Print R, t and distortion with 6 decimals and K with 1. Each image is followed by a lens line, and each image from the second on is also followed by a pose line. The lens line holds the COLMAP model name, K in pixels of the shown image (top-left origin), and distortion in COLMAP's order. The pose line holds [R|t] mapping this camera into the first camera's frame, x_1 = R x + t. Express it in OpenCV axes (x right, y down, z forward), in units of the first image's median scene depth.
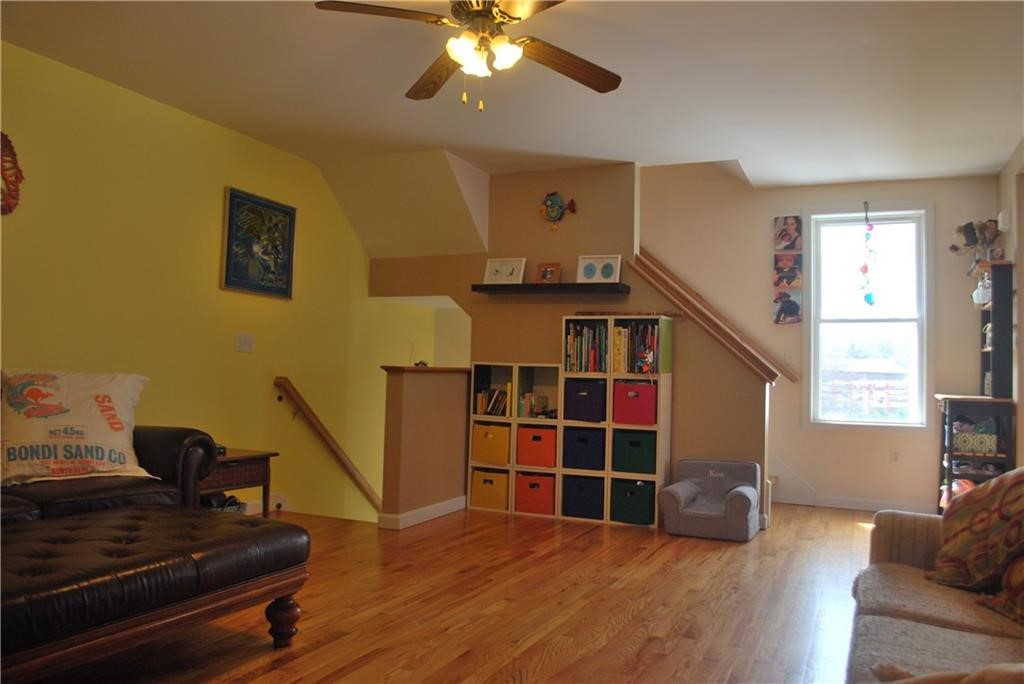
lens RADIAL K [[817.8, 0, 512.4], [0, 817.8, 344.8], [0, 0, 1]] dist [-0.000448, 0.000524]
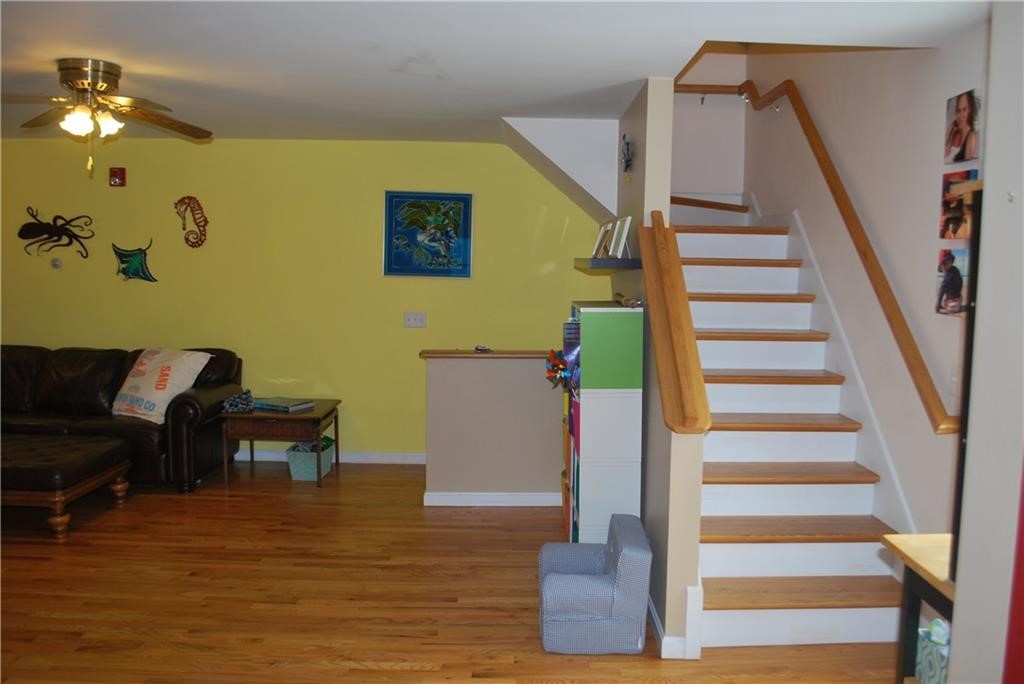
lens RADIAL K [[817.8, 0, 513.7], [0, 817.8, 337.7], [0, 0, 1]] dist [-0.000448, 0.000524]
pose [[0.407372, 0.065553, -0.910907, 0.786221], [0.027164, 0.996109, 0.083833, -0.069478], [0.912858, -0.058895, 0.404006, 0.634912]]
